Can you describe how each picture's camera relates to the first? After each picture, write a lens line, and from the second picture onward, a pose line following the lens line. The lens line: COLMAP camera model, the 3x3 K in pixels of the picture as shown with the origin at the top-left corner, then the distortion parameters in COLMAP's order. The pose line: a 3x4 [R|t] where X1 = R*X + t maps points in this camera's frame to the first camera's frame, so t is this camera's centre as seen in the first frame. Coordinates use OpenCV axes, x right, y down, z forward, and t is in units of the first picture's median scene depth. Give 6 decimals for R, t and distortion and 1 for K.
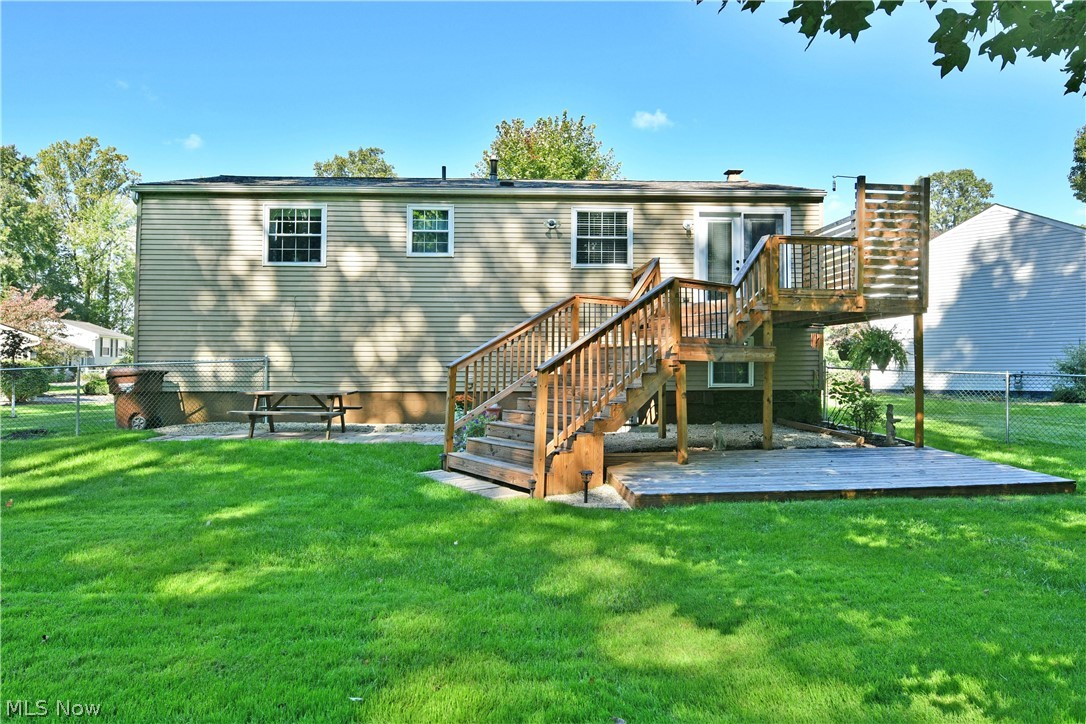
lens RADIAL K [[689.6, 0, 543.0], [0, 689.6, 362.0], [0, 0, 1]] dist [-0.005858, -0.001415]
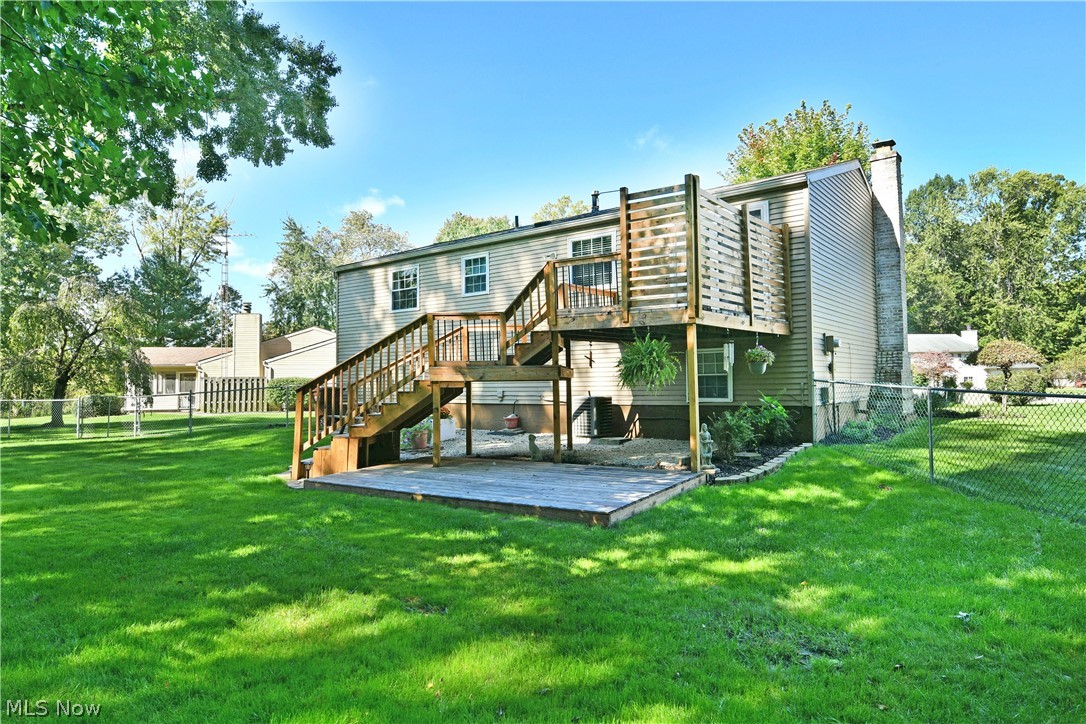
lens RADIAL K [[689.6, 0, 543.0], [0, 689.6, 362.0], [0, 0, 1]] dist [-0.005858, -0.001415]
pose [[0.752374, -0.029814, -0.658061, 0.746287], [0.022577, 0.999555, -0.019474, -0.005471], [0.658349, -0.000206, 0.752713, 0.141921]]
